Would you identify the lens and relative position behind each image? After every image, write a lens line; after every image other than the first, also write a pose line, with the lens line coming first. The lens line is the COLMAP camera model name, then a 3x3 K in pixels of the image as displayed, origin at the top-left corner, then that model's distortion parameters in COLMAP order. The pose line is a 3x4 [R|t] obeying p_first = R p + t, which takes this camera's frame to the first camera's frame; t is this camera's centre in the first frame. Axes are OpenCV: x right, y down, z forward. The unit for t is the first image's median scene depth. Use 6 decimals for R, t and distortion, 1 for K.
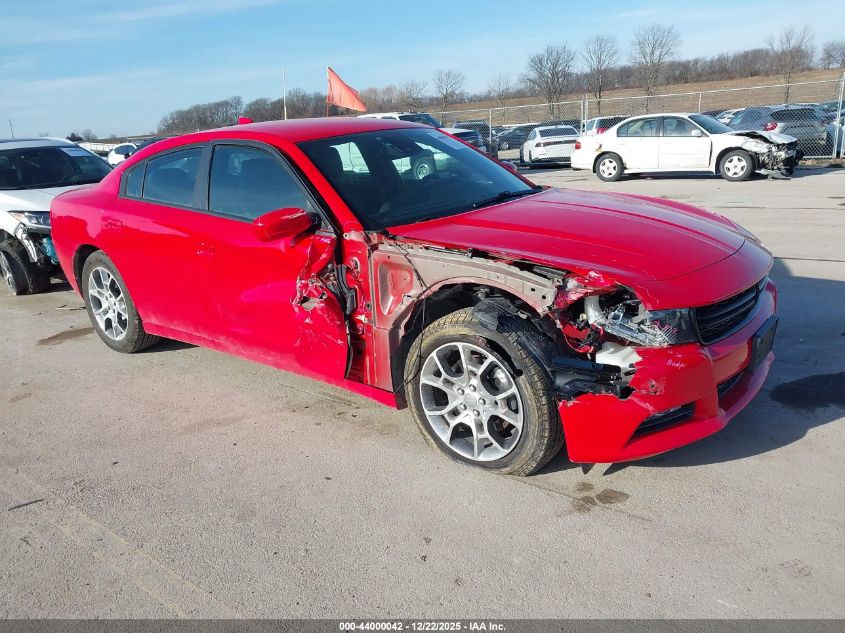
lens RADIAL K [[662.2, 0, 427.7], [0, 662.2, 312.1], [0, 0, 1]] dist [0.019547, -0.009702]
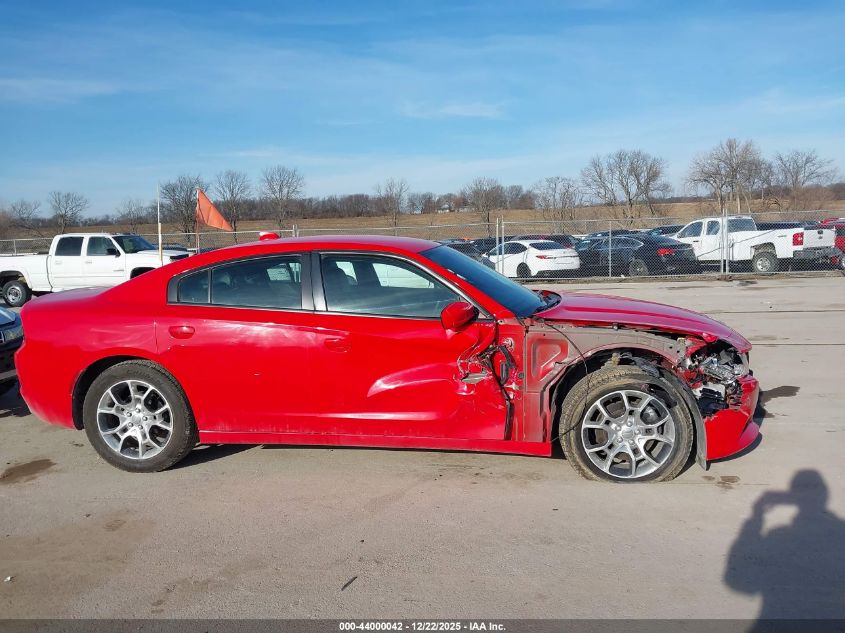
lens RADIAL K [[662.2, 0, 422.5], [0, 662.2, 320.8], [0, 0, 1]] dist [0.019547, -0.009702]
pose [[0.863434, -0.028277, 0.503668, -0.866950], [0.114861, 0.983223, -0.141705, 0.043860], [-0.491211, 0.180204, 0.852196, -0.010760]]
